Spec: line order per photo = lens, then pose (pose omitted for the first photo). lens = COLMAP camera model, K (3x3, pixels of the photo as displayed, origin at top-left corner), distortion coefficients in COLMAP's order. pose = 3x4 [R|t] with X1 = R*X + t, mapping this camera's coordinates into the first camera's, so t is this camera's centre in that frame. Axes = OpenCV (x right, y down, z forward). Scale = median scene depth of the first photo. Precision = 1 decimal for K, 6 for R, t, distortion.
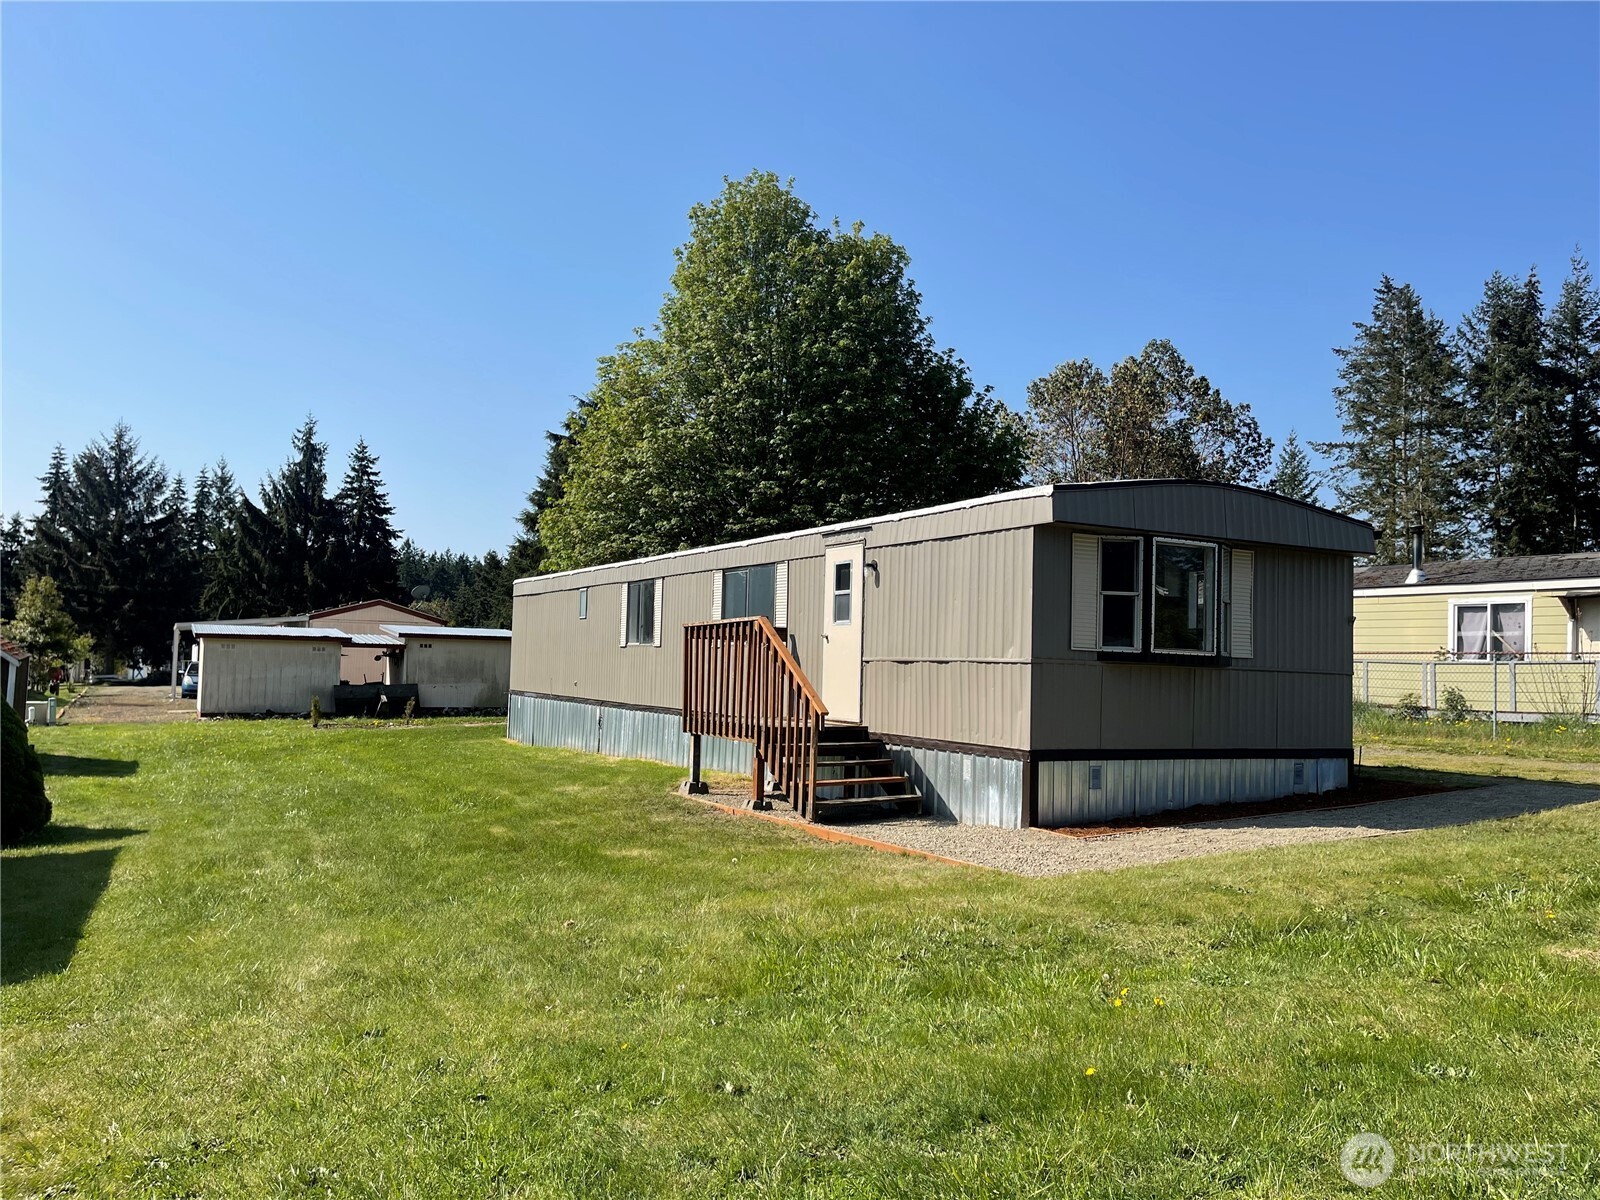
lens RADIAL K [[1214.0, 0, 800.1], [0, 1214.0, 602.7], [0, 0, 1]] dist [0.047934, -0.045131]
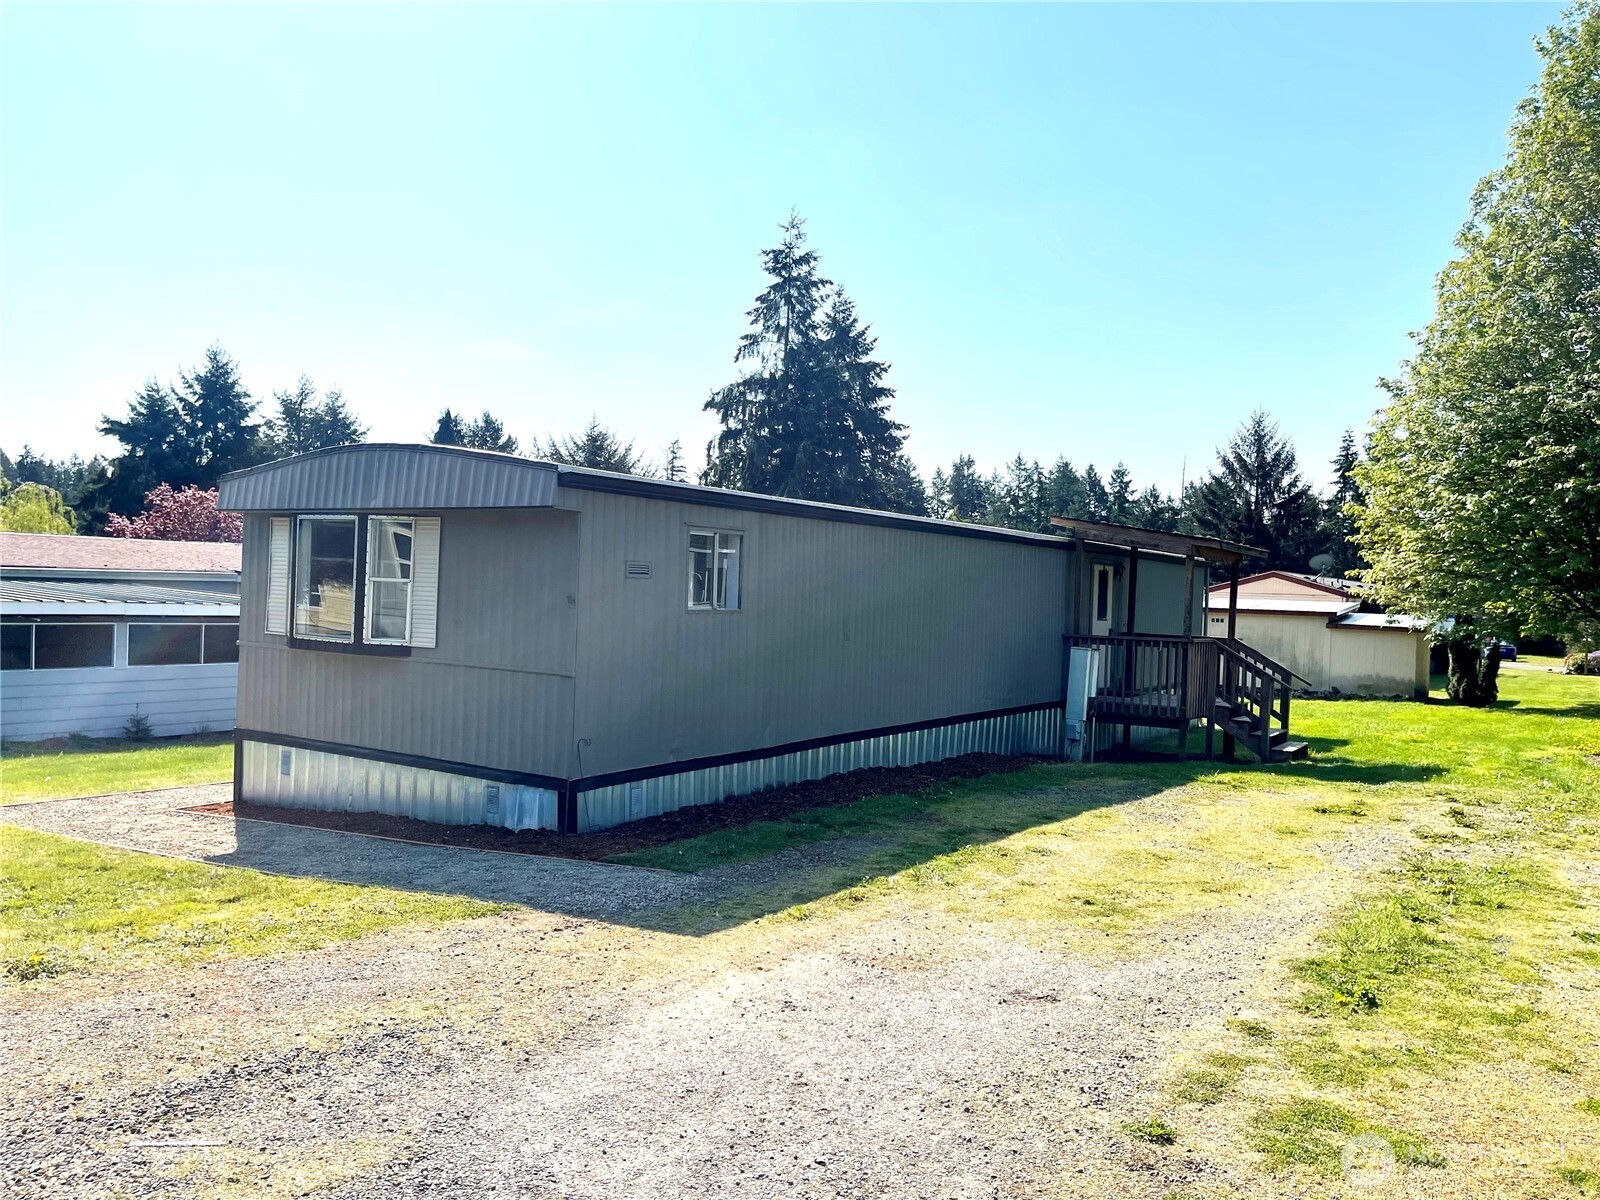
lens RADIAL K [[1214.0, 0, 798.8], [0, 1214.0, 599.2], [0, 0, 1]] dist [0.047934, -0.045131]
pose [[0.436772, -0.009264, -0.899525, 1.186287], [0.029779, 0.999548, 0.004165, 0.013166], [0.899079, -0.028606, 0.436850, 0.828128]]
